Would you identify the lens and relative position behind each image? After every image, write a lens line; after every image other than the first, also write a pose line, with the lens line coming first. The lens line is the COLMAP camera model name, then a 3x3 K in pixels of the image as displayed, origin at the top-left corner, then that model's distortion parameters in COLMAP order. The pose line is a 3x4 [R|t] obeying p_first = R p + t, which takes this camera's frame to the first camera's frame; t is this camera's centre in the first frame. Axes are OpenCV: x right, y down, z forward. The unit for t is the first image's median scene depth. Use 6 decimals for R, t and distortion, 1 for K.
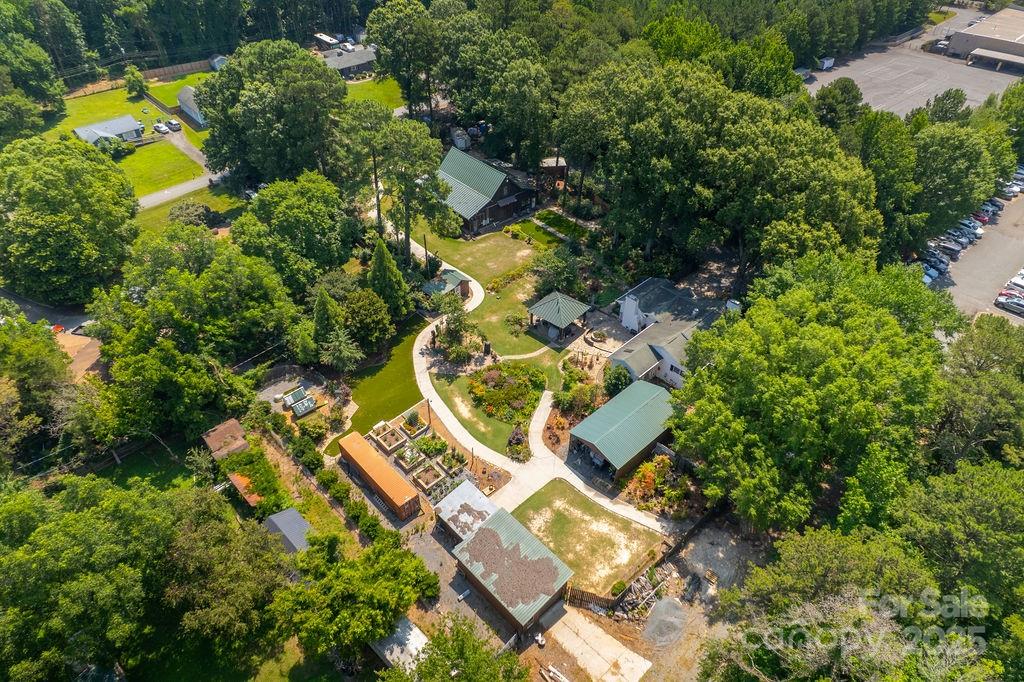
lens RADIAL K [[649.0, 0, 515.1], [0, 649.0, 353.1], [0, 0, 1]] dist [-0.066331, 0.056740]
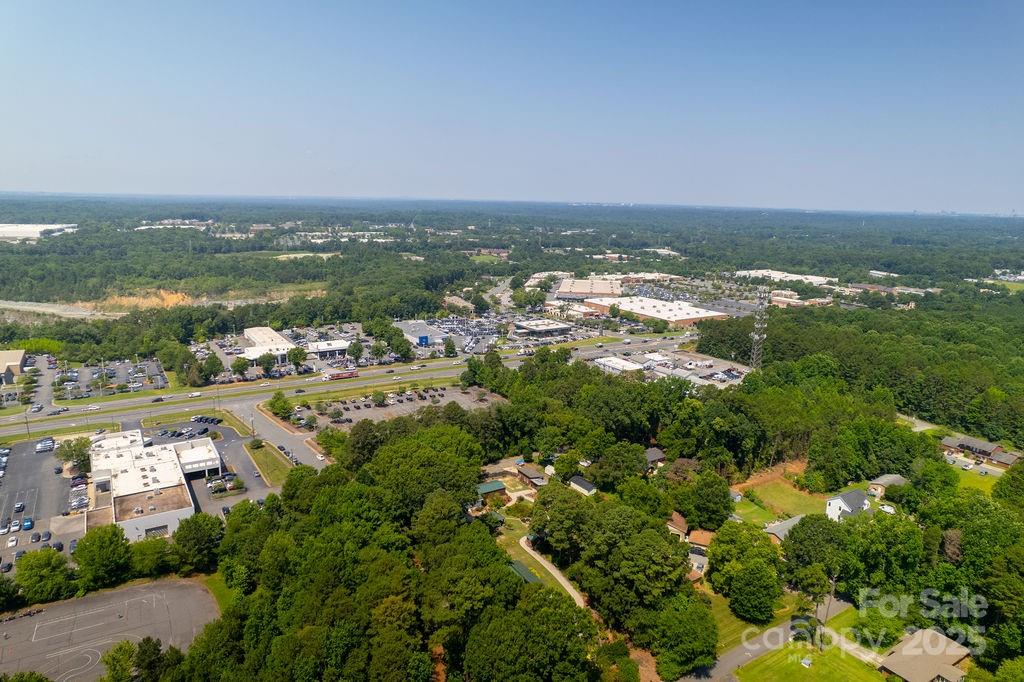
lens RADIAL K [[649.0, 0, 515.1], [0, 649.0, 353.1], [0, 0, 1]] dist [-0.066331, 0.056740]
pose [[-0.982454, -0.078658, 0.169105, -0.403987], [0.092874, 0.579959, 0.809335, -2.551735], [-0.161735, 0.810840, -0.562477, 2.014222]]
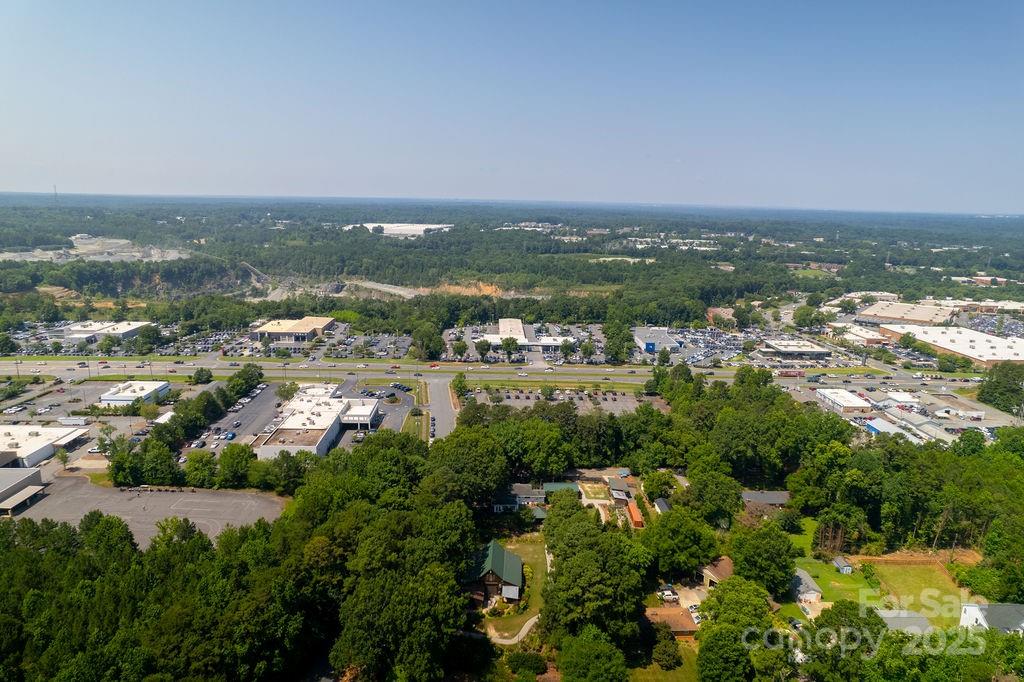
lens RADIAL K [[649.0, 0, 515.1], [0, 649.0, 353.1], [0, 0, 1]] dist [-0.066331, 0.056740]
pose [[-0.747760, -0.184787, 0.637737, -1.415129], [0.413862, 0.621362, 0.665303, -2.273932], [-0.519205, 0.761422, -0.388153, 1.675649]]
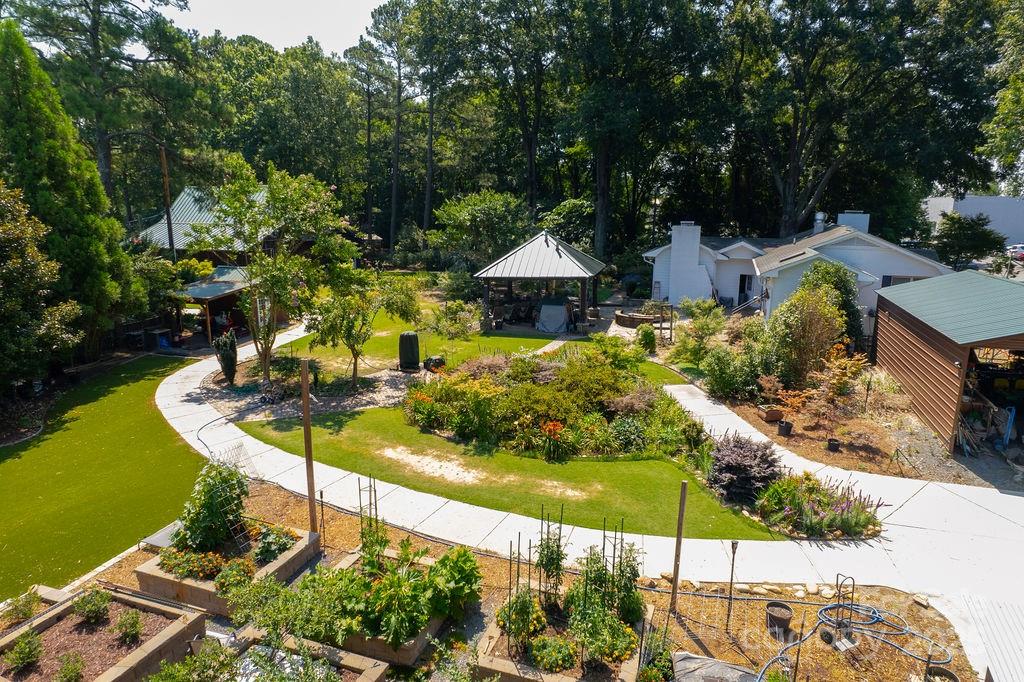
lens RADIAL K [[649.0, 0, 515.1], [0, 649.0, 353.1], [0, 0, 1]] dist [-0.066331, 0.056740]
pose [[0.889726, -0.108747, 0.443353, -0.151068], [0.307071, 0.861212, -0.404994, 0.150843], [-0.337779, 0.496475, 0.799636, 0.773283]]
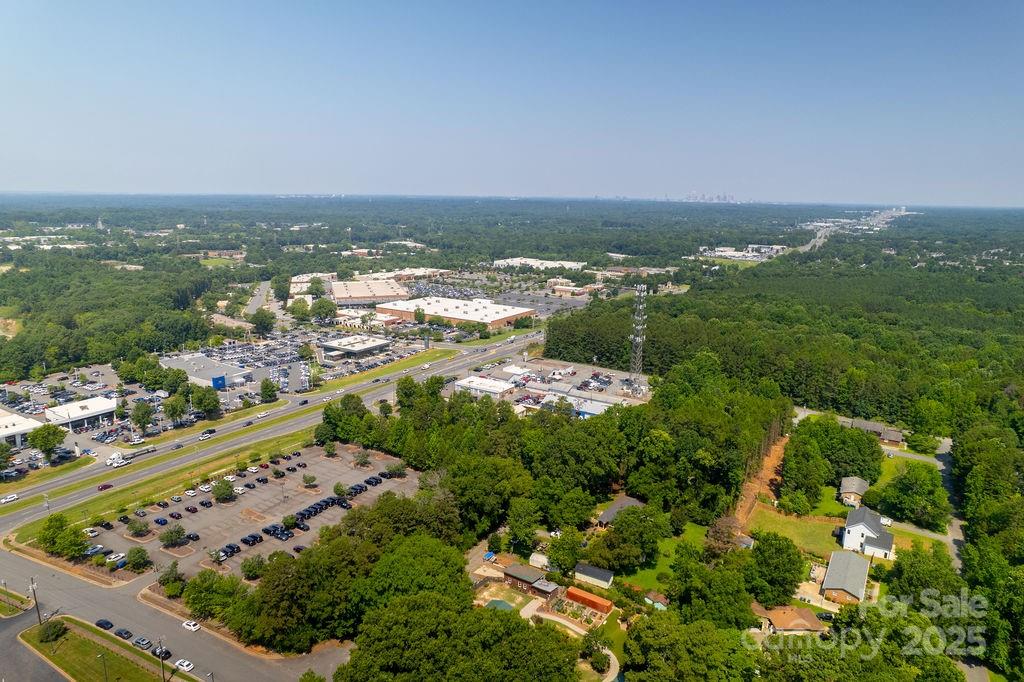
lens RADIAL K [[649.0, 0, 515.1], [0, 649.0, 353.1], [0, 0, 1]] dist [-0.066331, 0.056740]
pose [[-0.968541, 0.030573, -0.246969, 0.544645], [-0.185330, 0.573694, 0.797827, -1.939379], [0.166077, 0.818499, -0.549980, 1.337874]]
